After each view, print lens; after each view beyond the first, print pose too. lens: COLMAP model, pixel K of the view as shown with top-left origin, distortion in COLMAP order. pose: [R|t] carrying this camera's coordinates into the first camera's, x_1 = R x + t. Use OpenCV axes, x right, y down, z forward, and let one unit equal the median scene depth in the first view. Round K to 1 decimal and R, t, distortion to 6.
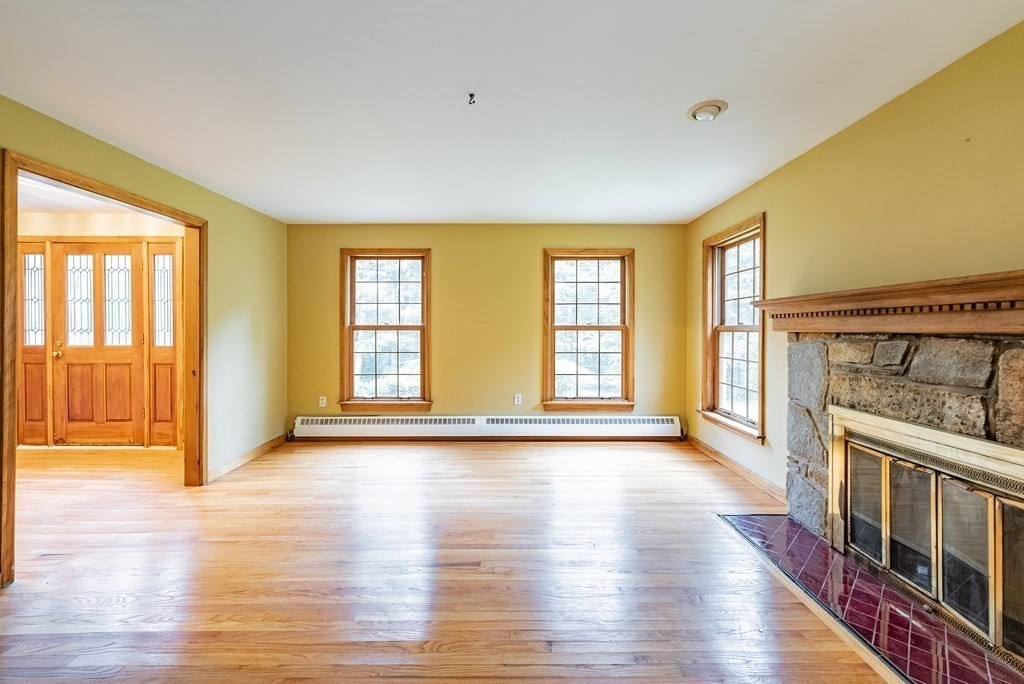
lens RADIAL K [[423.8, 0, 520.7], [0, 423.8, 332.1], [0, 0, 1]] dist [0.001232, -0.001308]
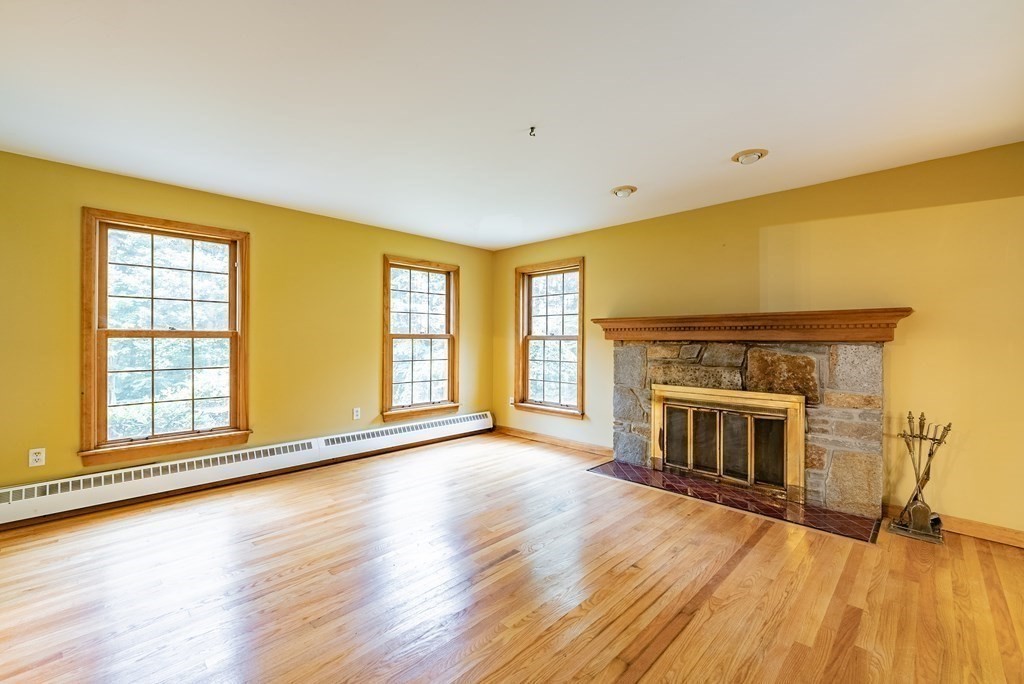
lens RADIAL K [[423.8, 0, 512.3], [0, 423.8, 341.3], [0, 0, 1]] dist [0.001232, -0.001308]
pose [[0.706530, -0.000690, 0.707683, -0.484278], [0.001315, 0.999999, -0.000337, 0.002882], [-0.707682, 0.001169, 0.706530, 0.127240]]
